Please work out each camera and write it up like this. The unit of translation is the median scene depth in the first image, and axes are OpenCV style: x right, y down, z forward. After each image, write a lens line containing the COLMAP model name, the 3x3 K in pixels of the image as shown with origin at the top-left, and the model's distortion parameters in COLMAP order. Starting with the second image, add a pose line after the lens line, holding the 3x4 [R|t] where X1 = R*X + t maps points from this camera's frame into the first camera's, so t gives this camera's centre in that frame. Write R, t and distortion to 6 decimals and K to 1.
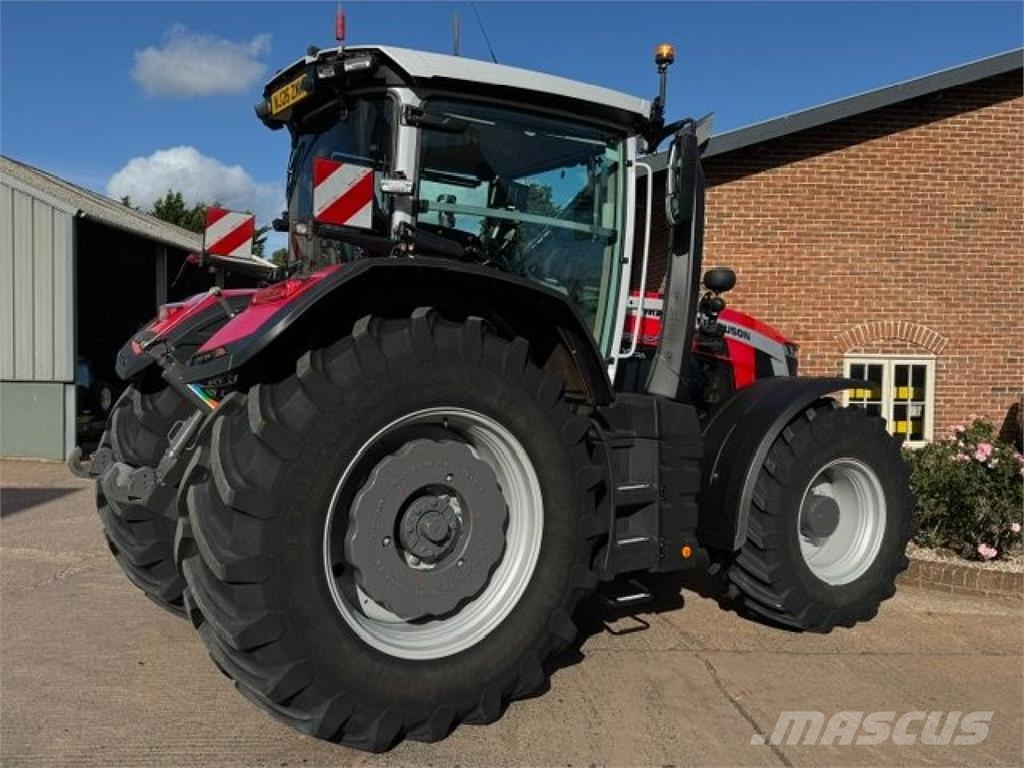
lens RADIAL K [[865.5, 0, 520.7], [0, 865.5, 383.4], [0, 0, 1]] dist [0.096632, -0.133058]
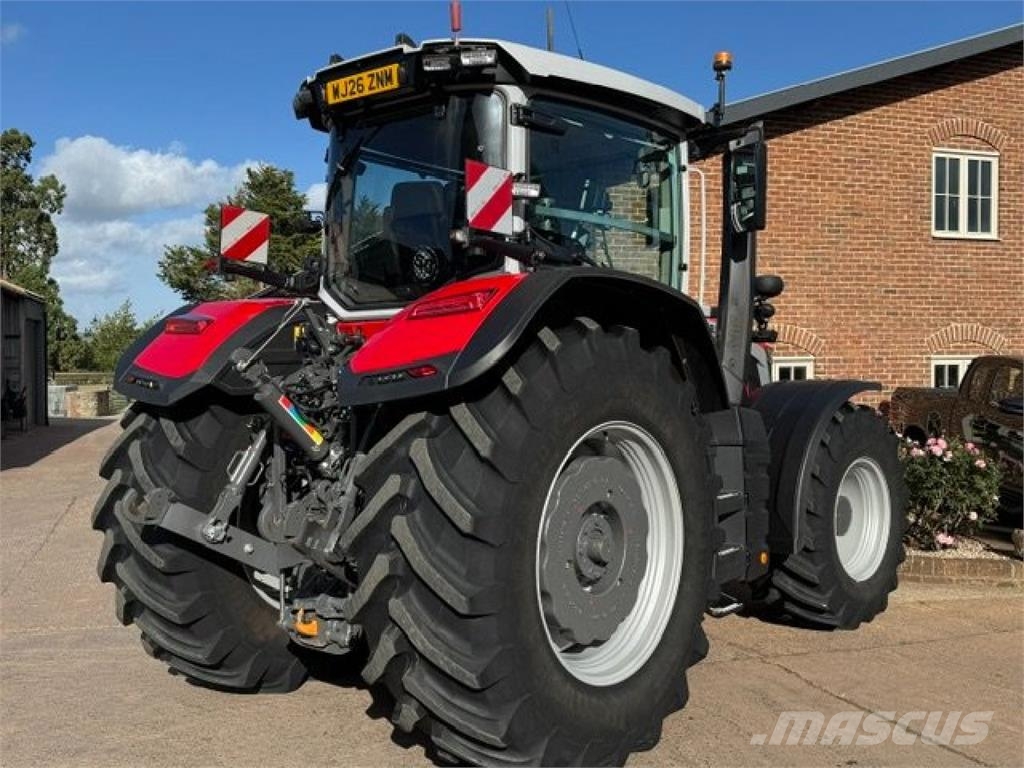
lens RADIAL K [[968.9, 0, 512.0], [0, 968.9, 384.0], [0, 0, 1]] dist [0.146232, -0.268784]
pose [[0.963338, -0.030206, 0.266584, -0.173994], [0.033458, 0.999411, -0.007664, -0.003463], [-0.266196, 0.016303, 0.963781, -0.004764]]
